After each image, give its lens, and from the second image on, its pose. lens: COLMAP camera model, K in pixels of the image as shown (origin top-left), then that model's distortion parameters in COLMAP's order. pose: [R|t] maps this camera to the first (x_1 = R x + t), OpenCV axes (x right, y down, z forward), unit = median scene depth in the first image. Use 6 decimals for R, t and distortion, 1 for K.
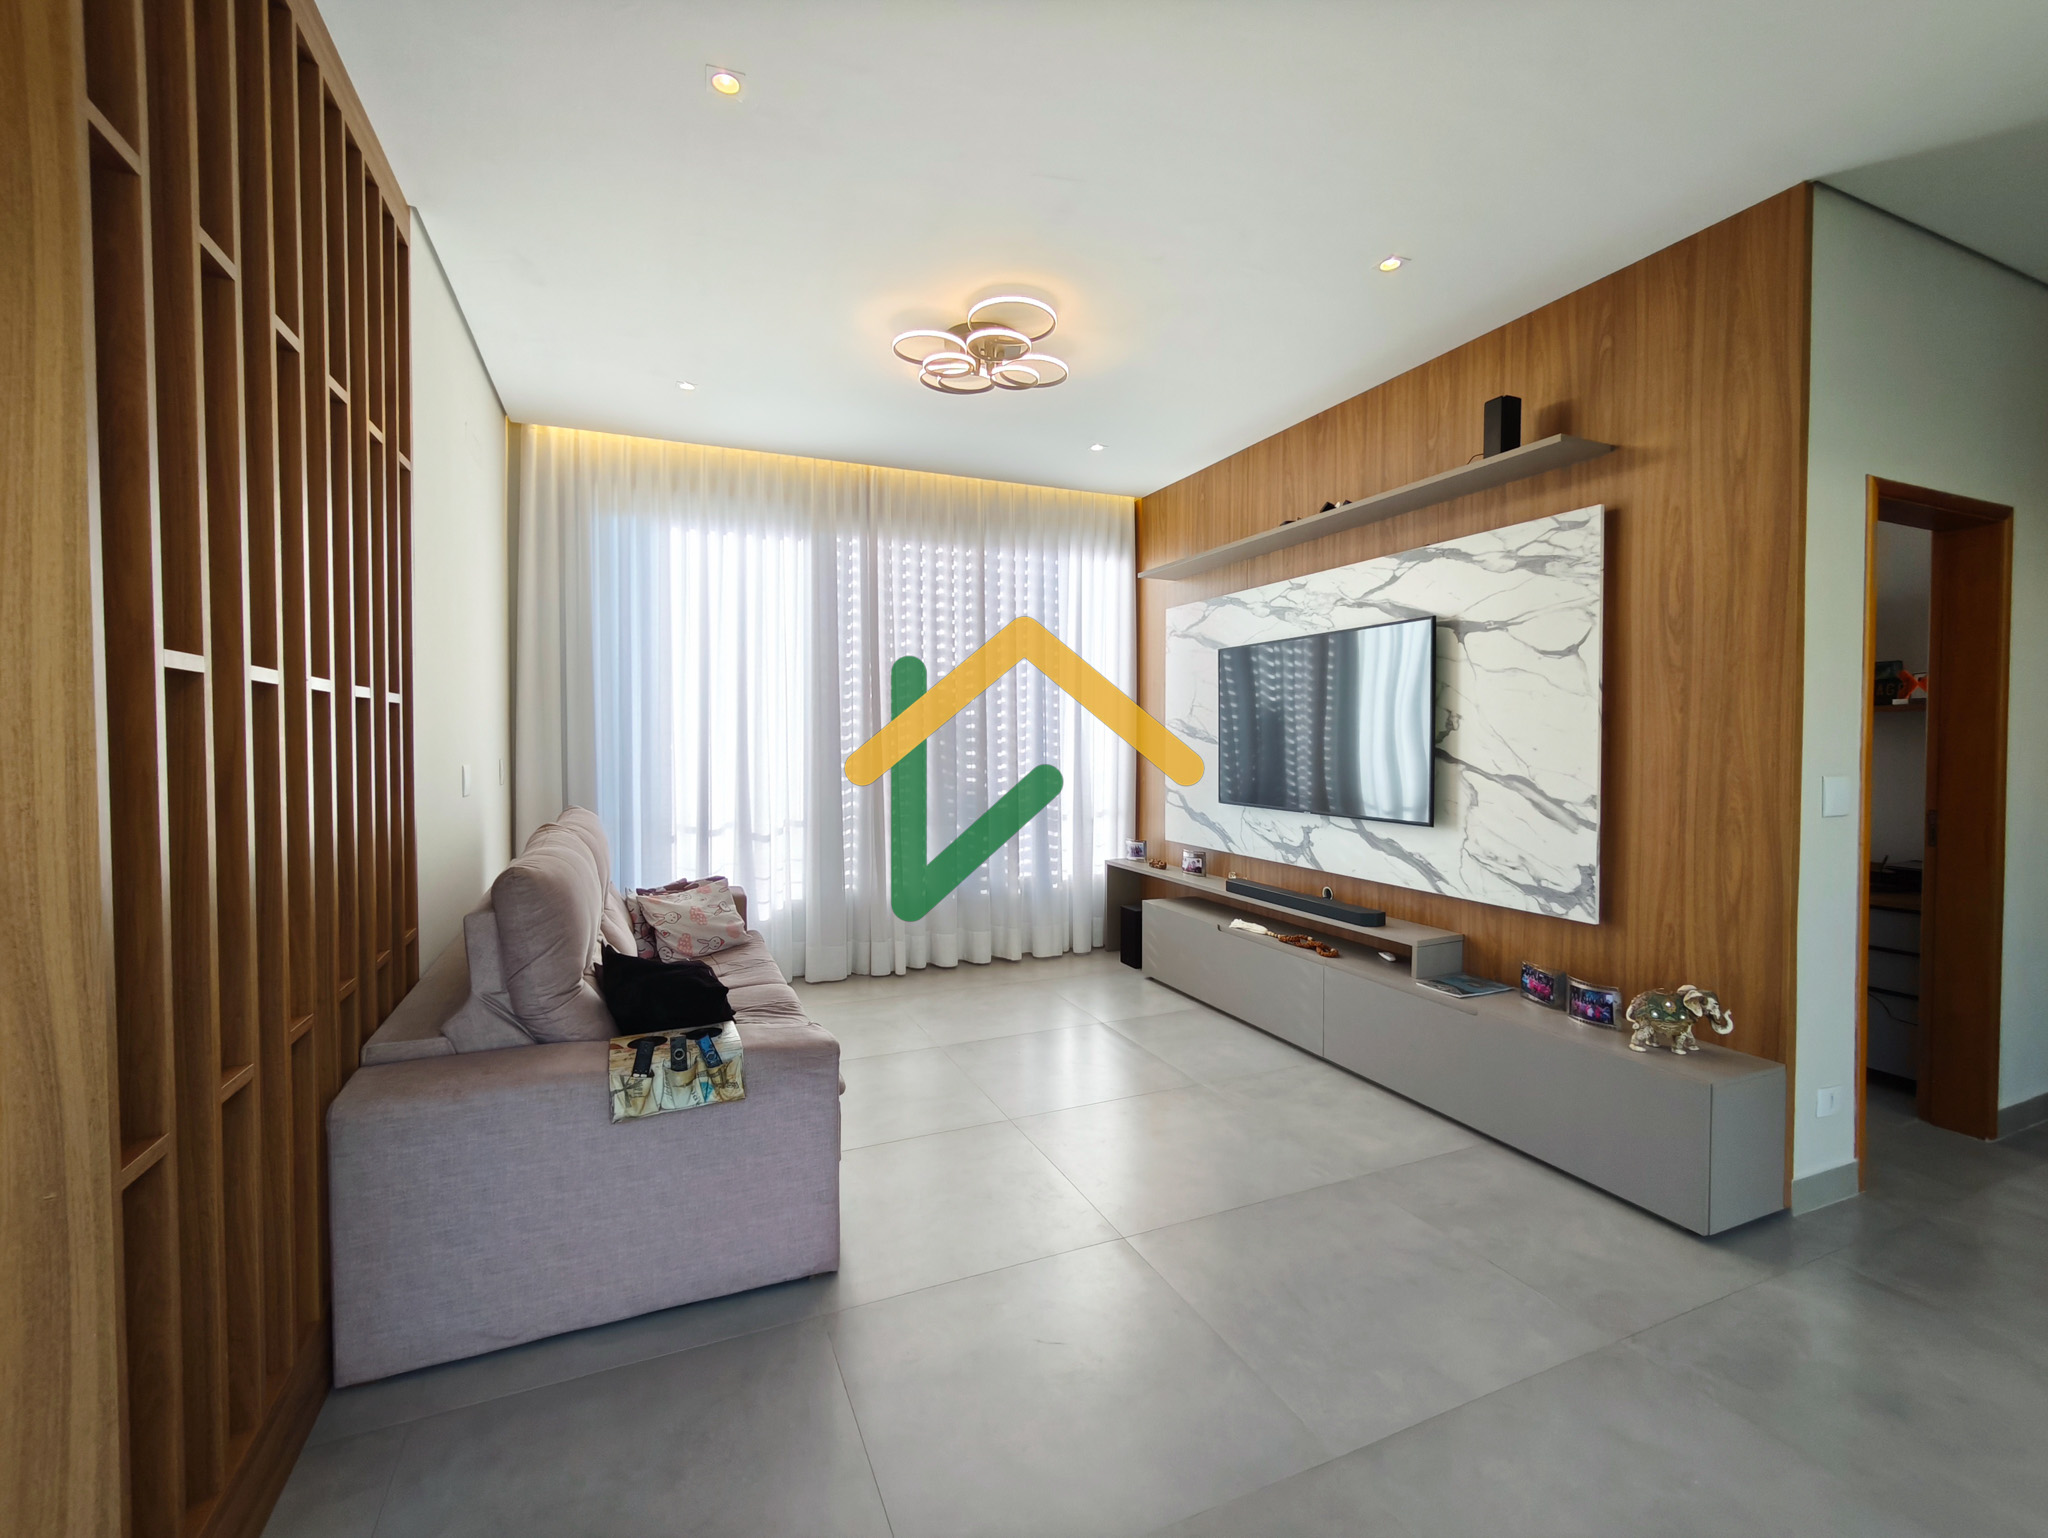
lens RADIAL K [[898.1, 0, 1028.6], [0, 898.1, 758.5], [0, 0, 1]] dist [0.000684, 0.001026]
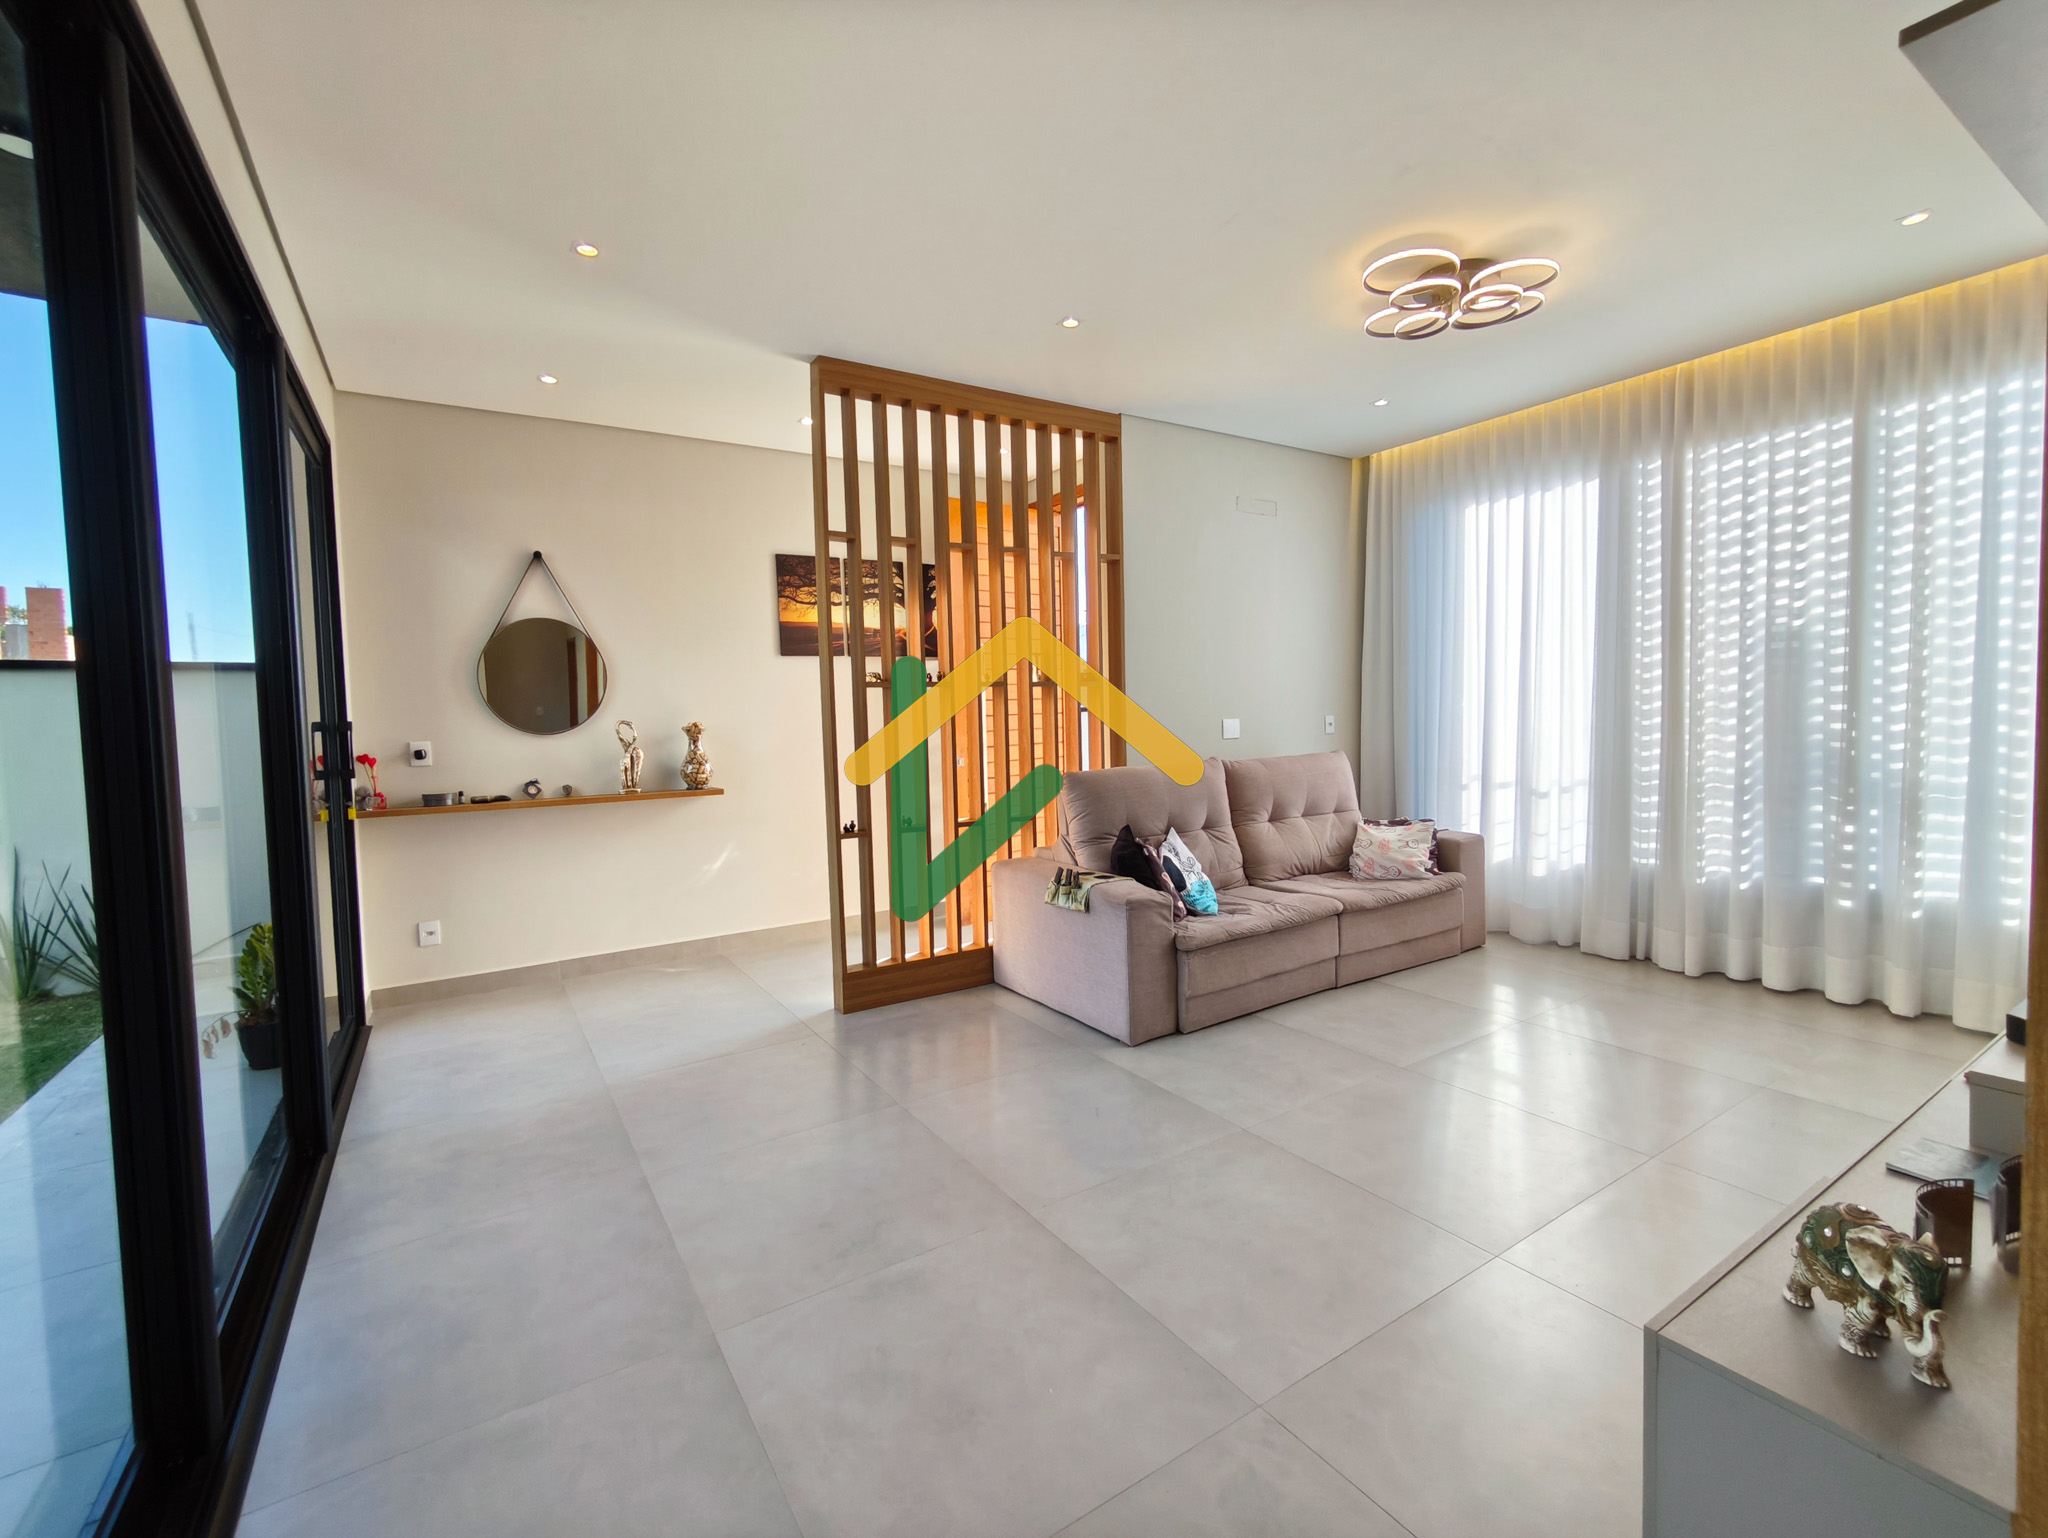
lens RADIAL K [[898.1, 0, 1028.6], [0, 898.1, 758.5], [0, 0, 1]] dist [0.000684, 0.001026]
pose [[0.151953, 0.044230, -0.987398, 0.607580], [0.002370, 0.998979, 0.045113, 0.001654], [0.988385, -0.009195, 0.151693, 0.283100]]
